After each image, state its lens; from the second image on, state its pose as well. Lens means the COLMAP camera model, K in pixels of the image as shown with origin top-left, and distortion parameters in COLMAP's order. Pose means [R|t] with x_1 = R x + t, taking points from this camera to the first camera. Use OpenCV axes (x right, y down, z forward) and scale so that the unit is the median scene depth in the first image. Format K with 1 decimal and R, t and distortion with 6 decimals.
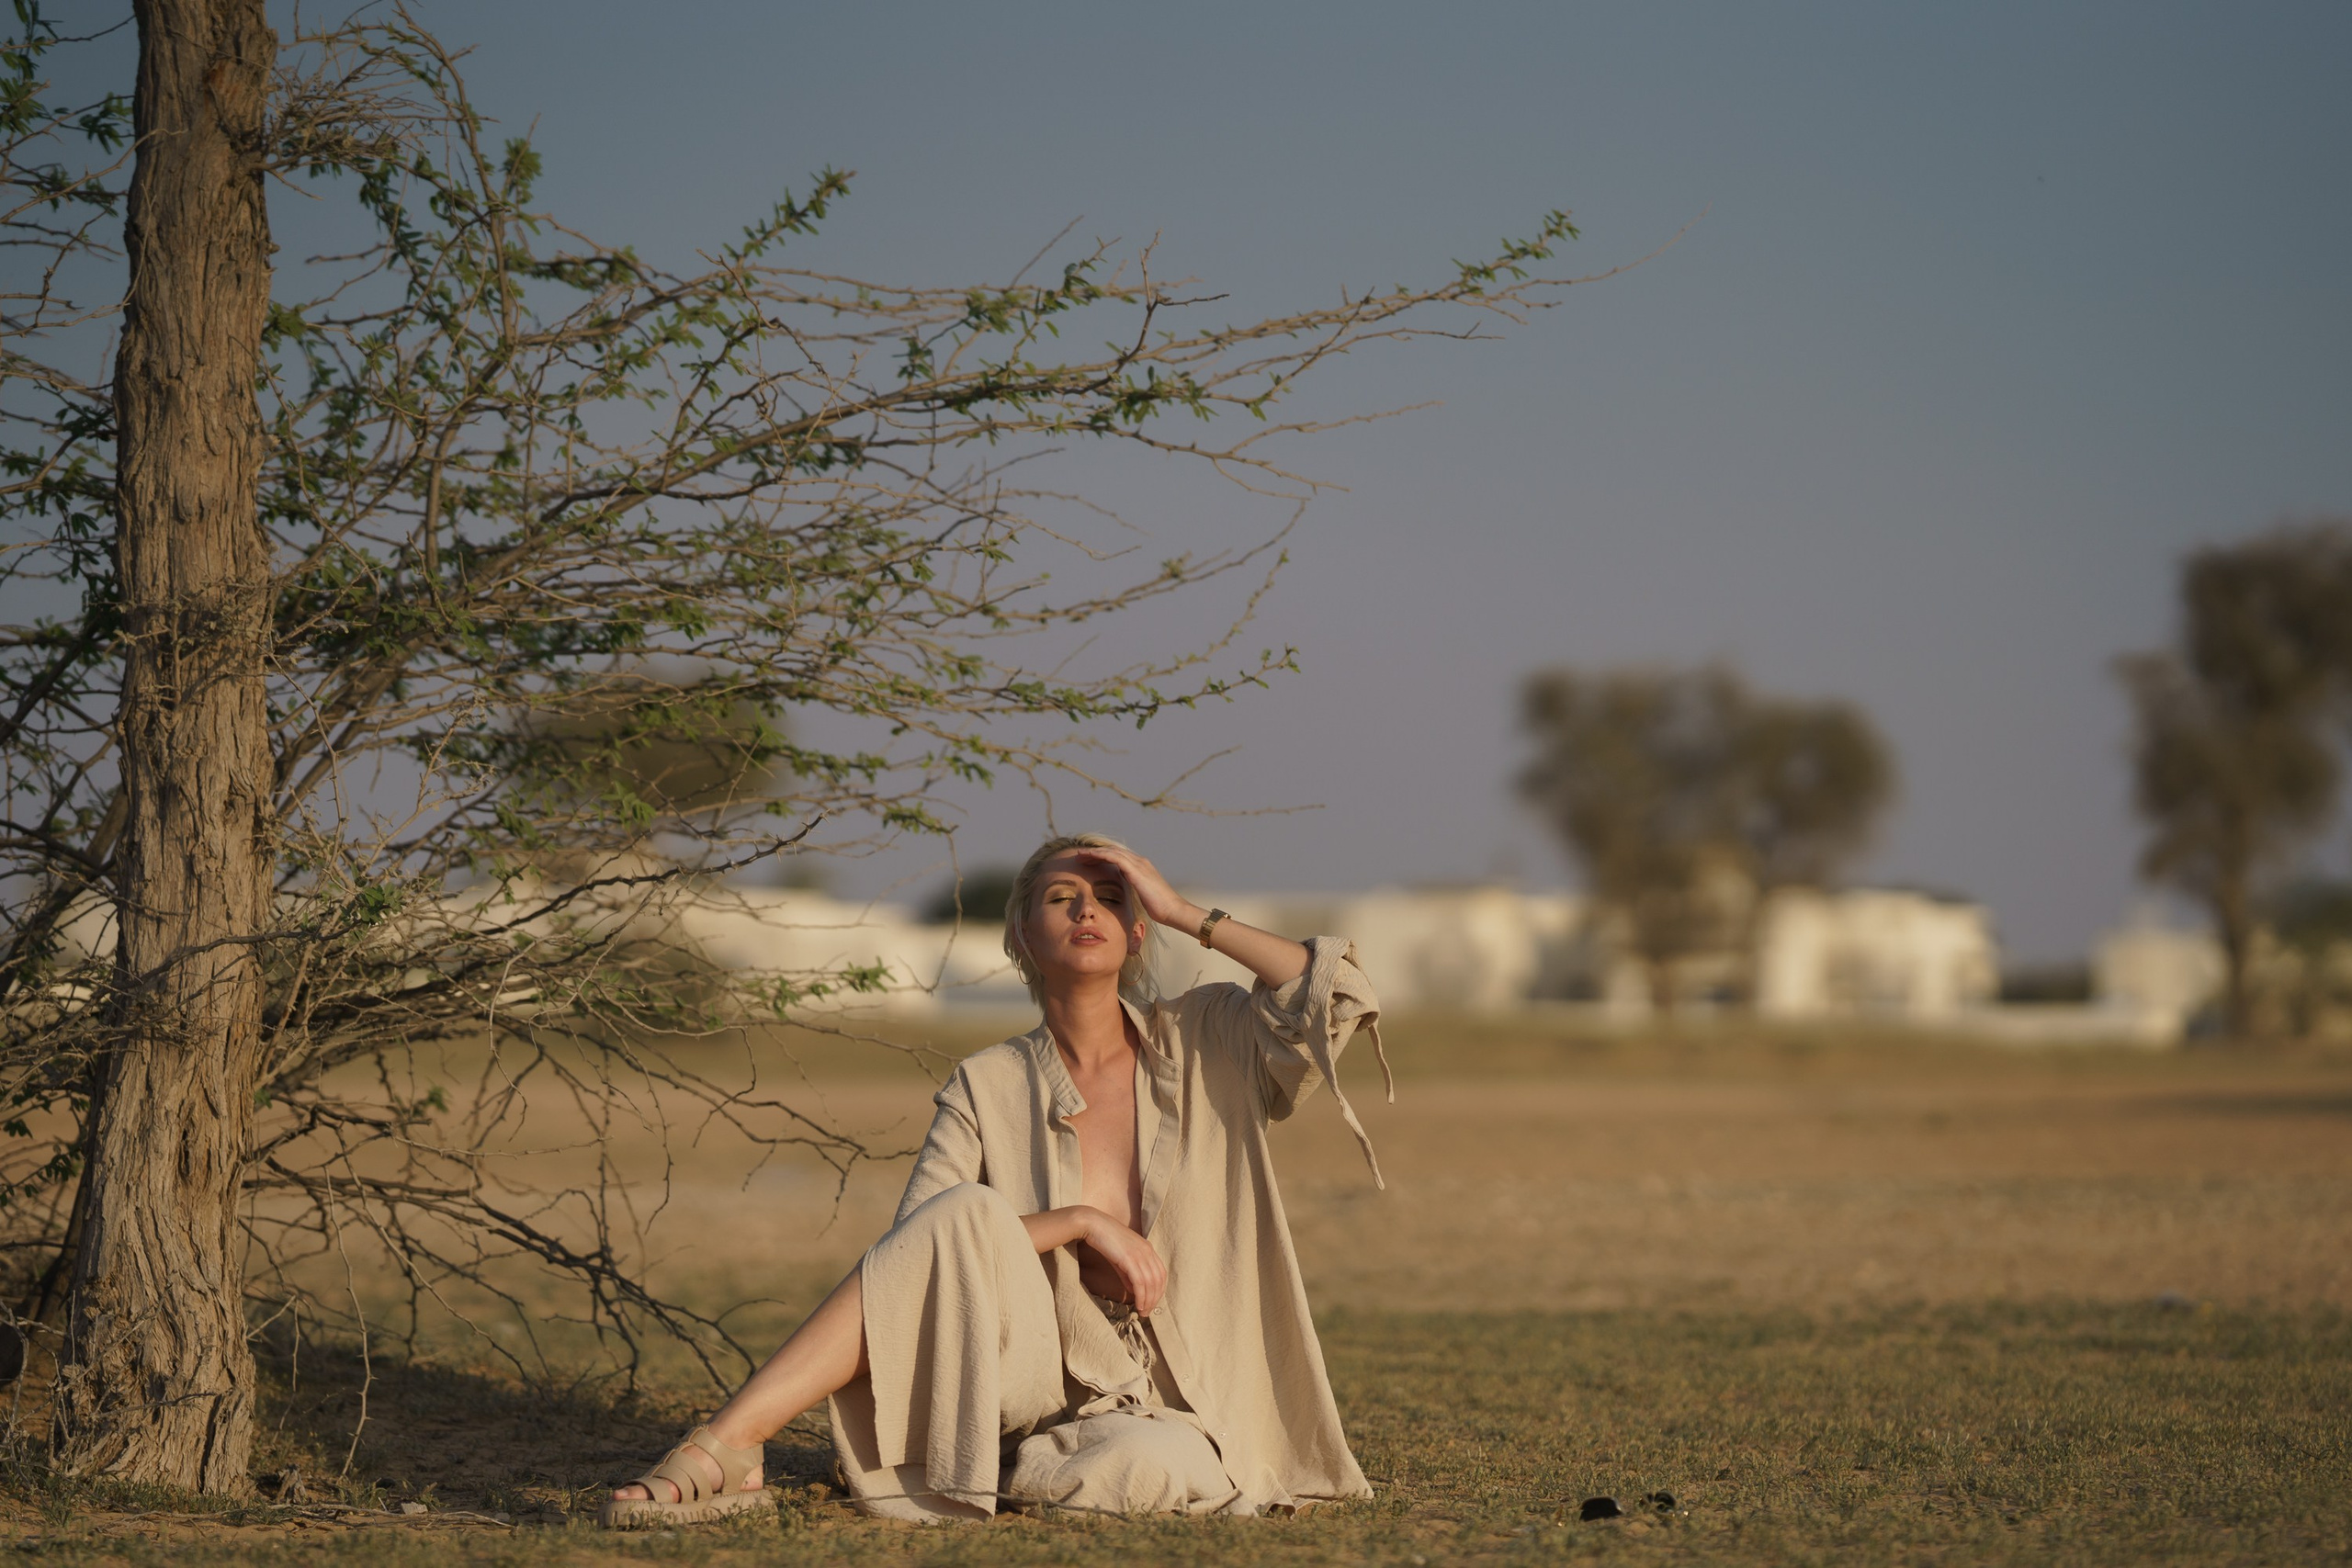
lens RADIAL K [[9561.7, 0, 1161.1], [0, 9561.7, 631.7], [0, 0, 1]] dist [0.140244, 0.000000]
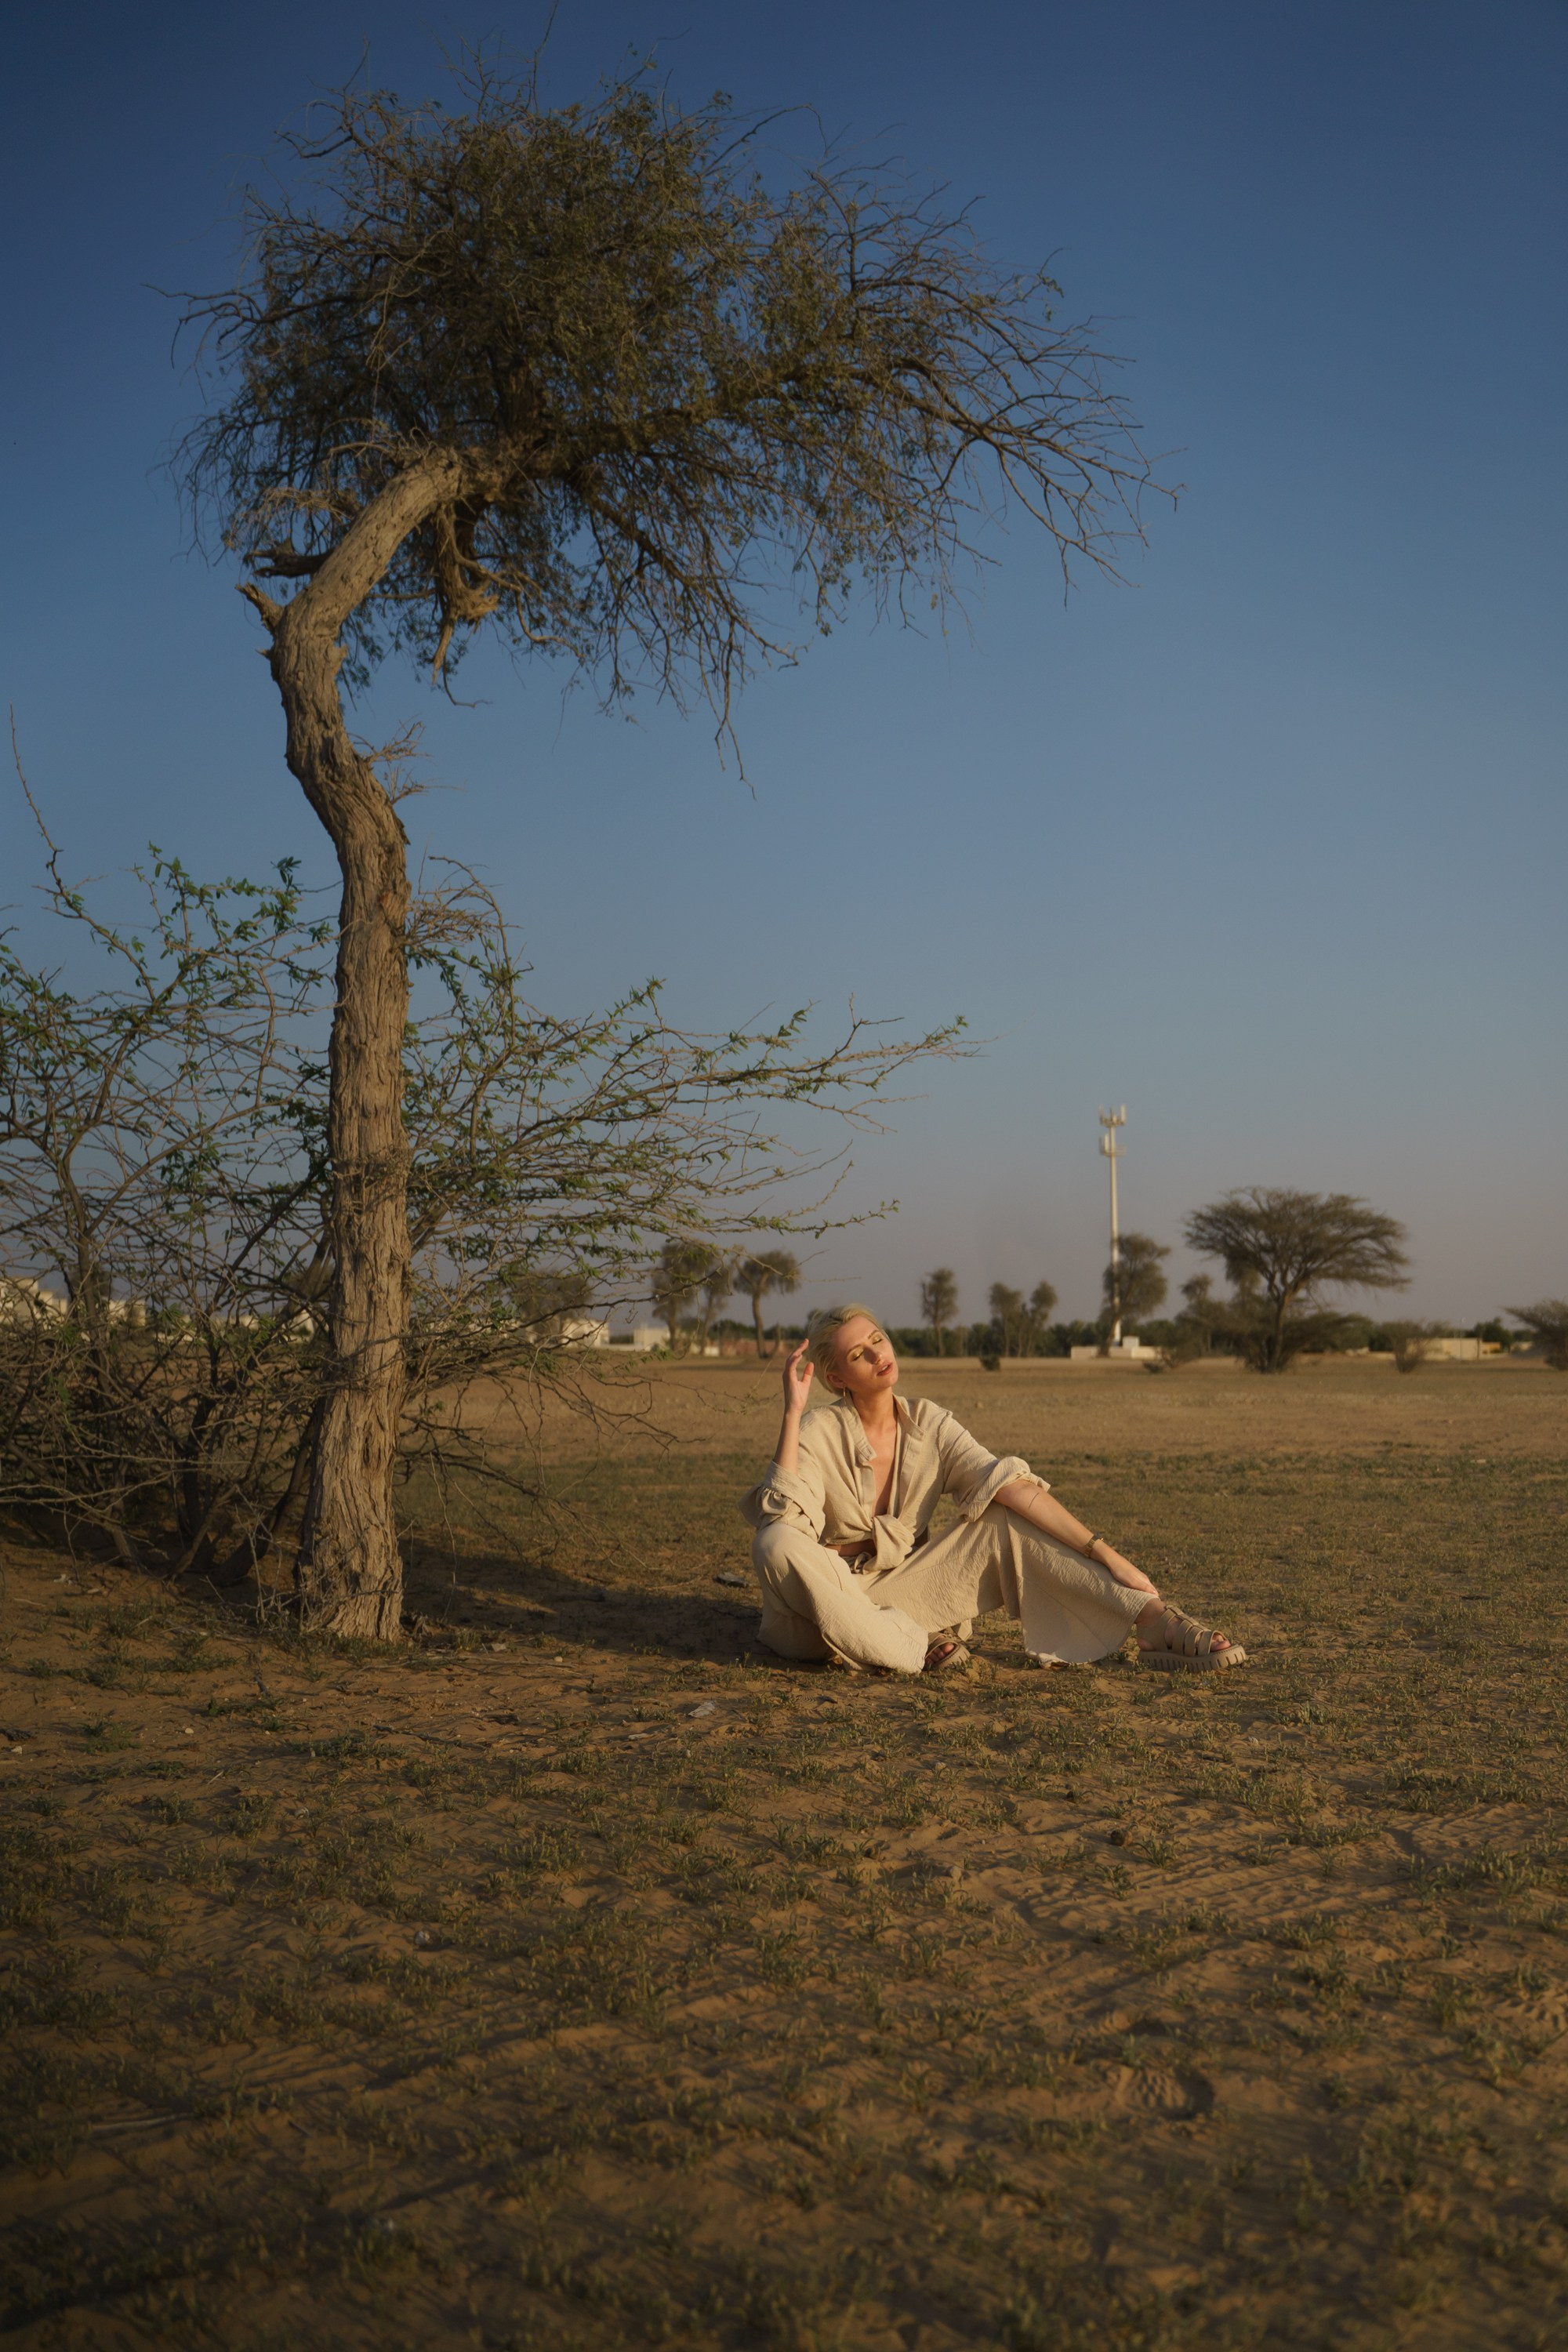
lens RADIAL K [[1773.0, 0, 690.6], [0, 1773.0, 1172.9], [0, 0, 1]] dist [-0.118302, 0.006163]
pose [[0.985025, 0.022018, 0.171001, -0.097964], [-0.012555, 0.998339, -0.056228, 0.018657], [-0.171955, 0.053239, 0.983665, 0.637852]]
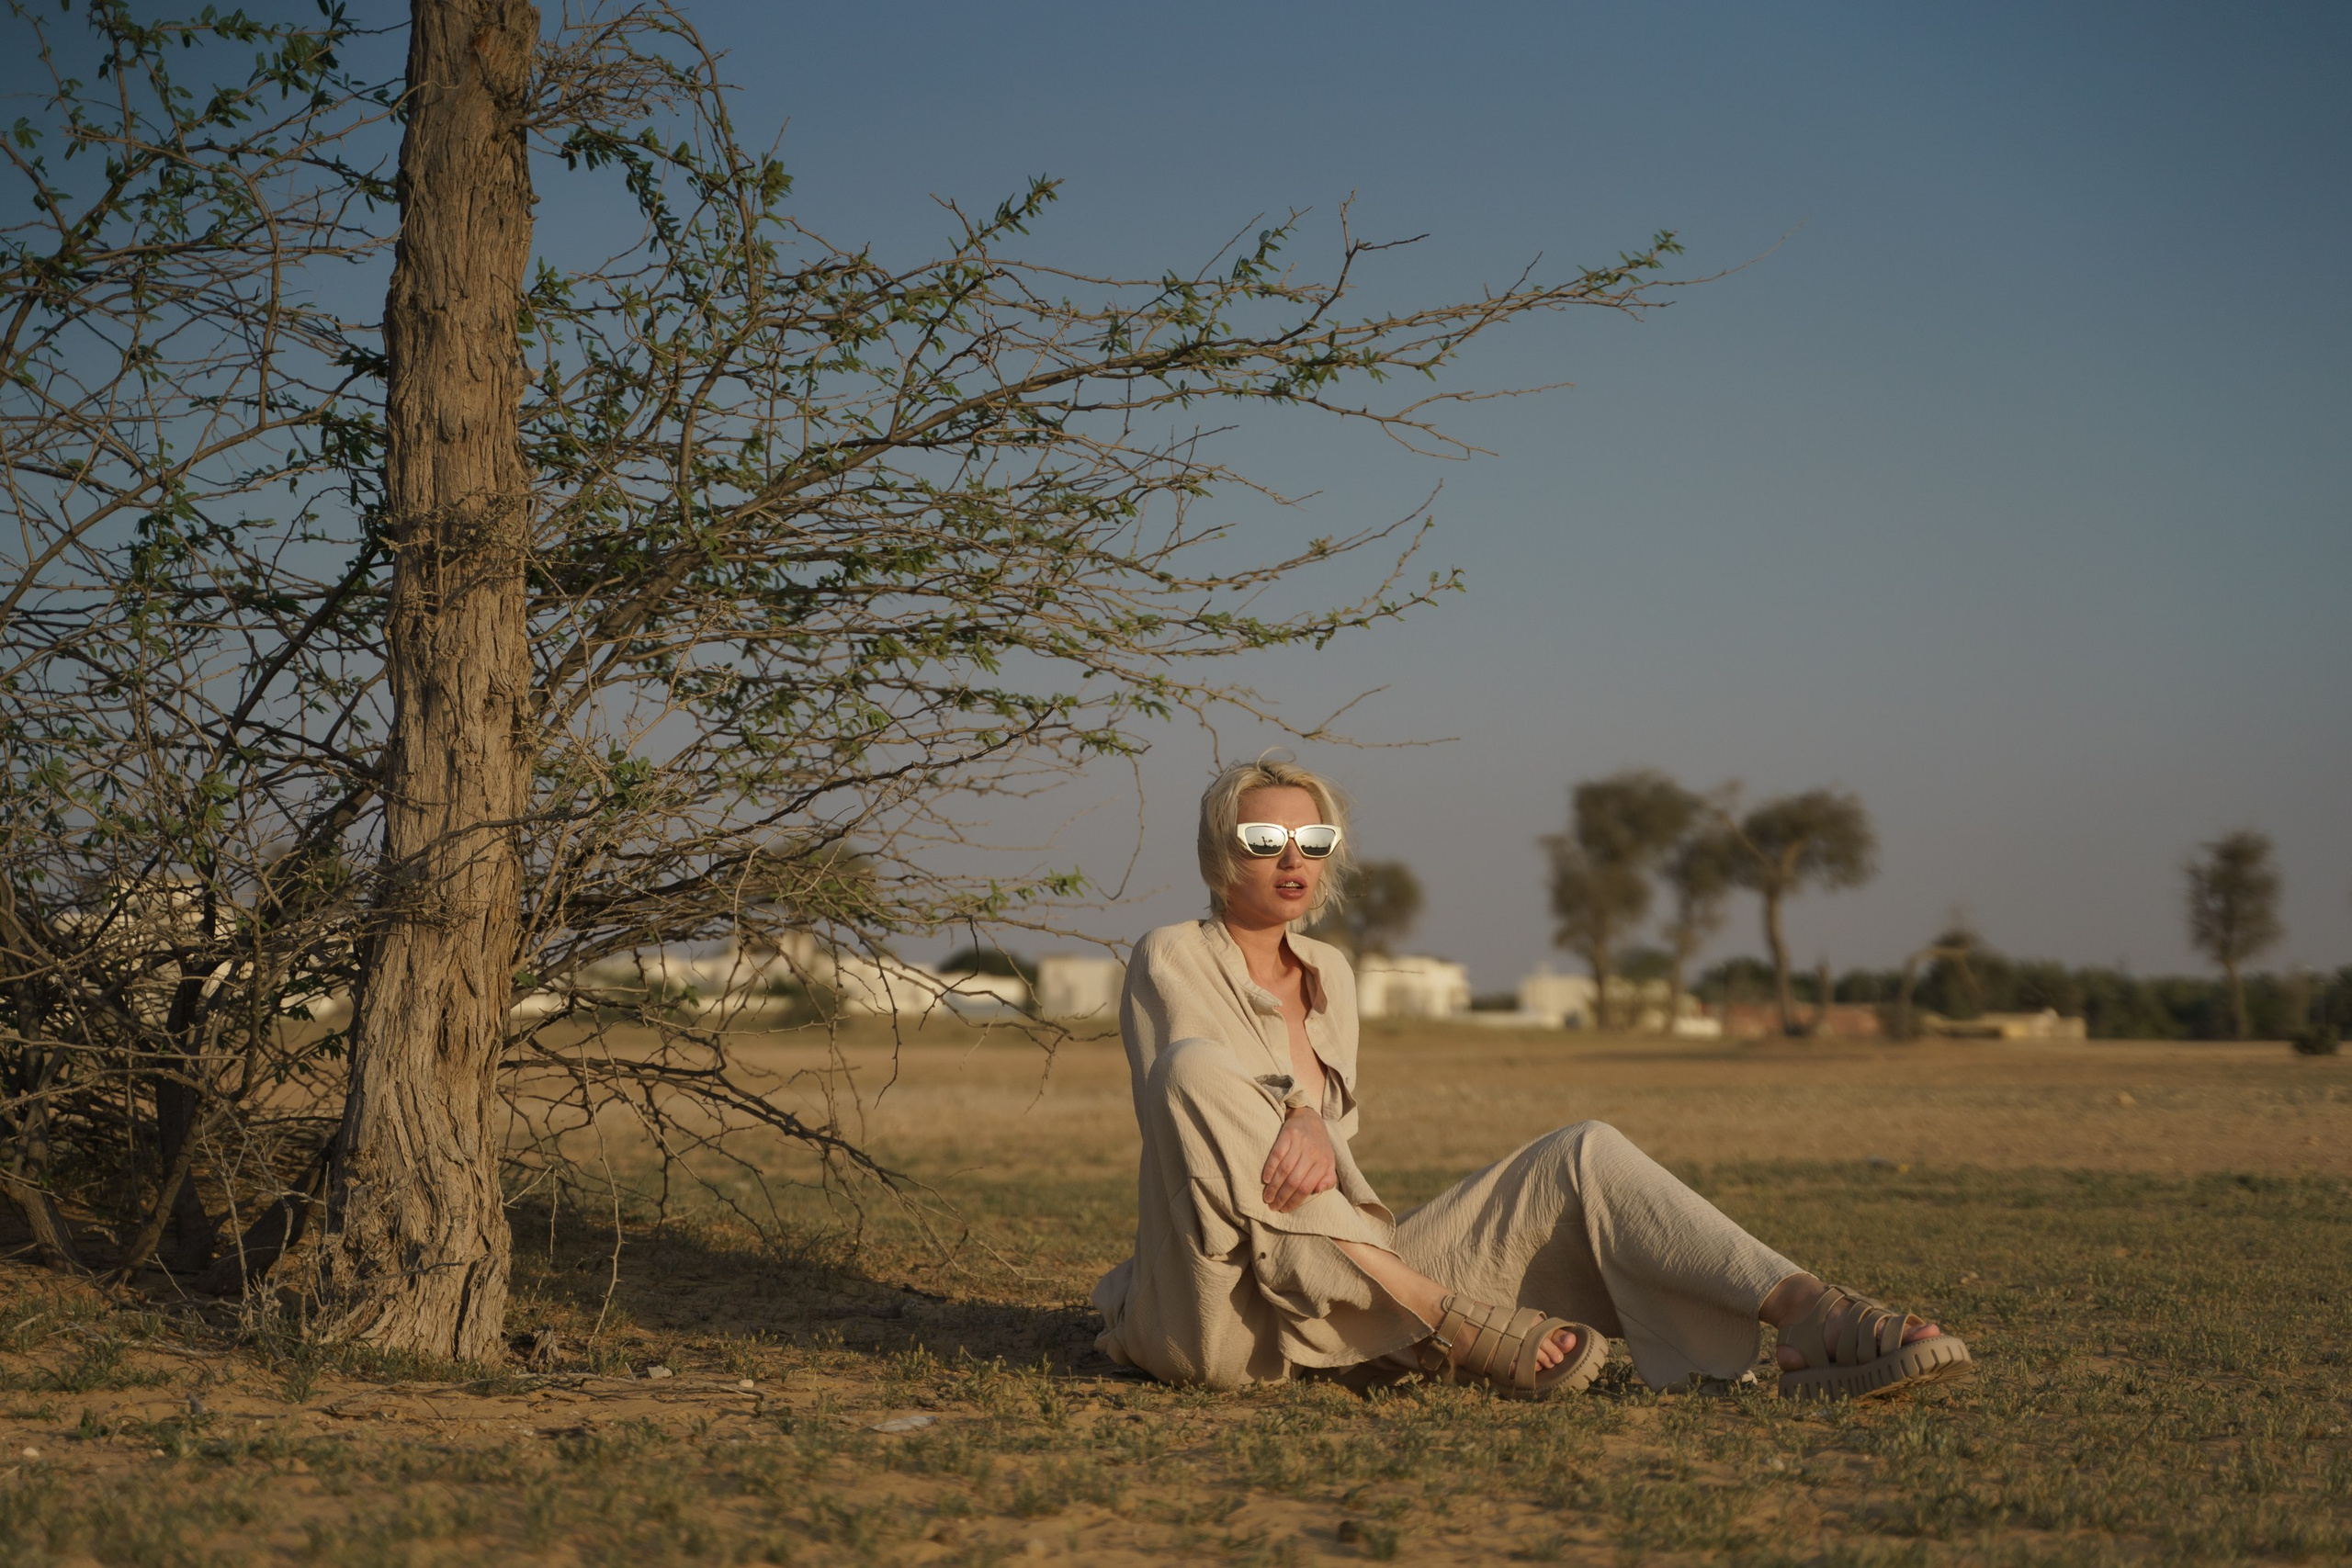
lens RADIAL K [[4157.1, 0, 1159.0], [0, 4157.1, 791.0], [0, 0, 1]] dist [0.137668, 0.000000]
pose [[0.999392, 0.001511, 0.034847, -0.038743], [-0.000879, 0.999835, -0.018145, 0.035773], [-0.034869, 0.018104, 0.999228, 0.529417]]
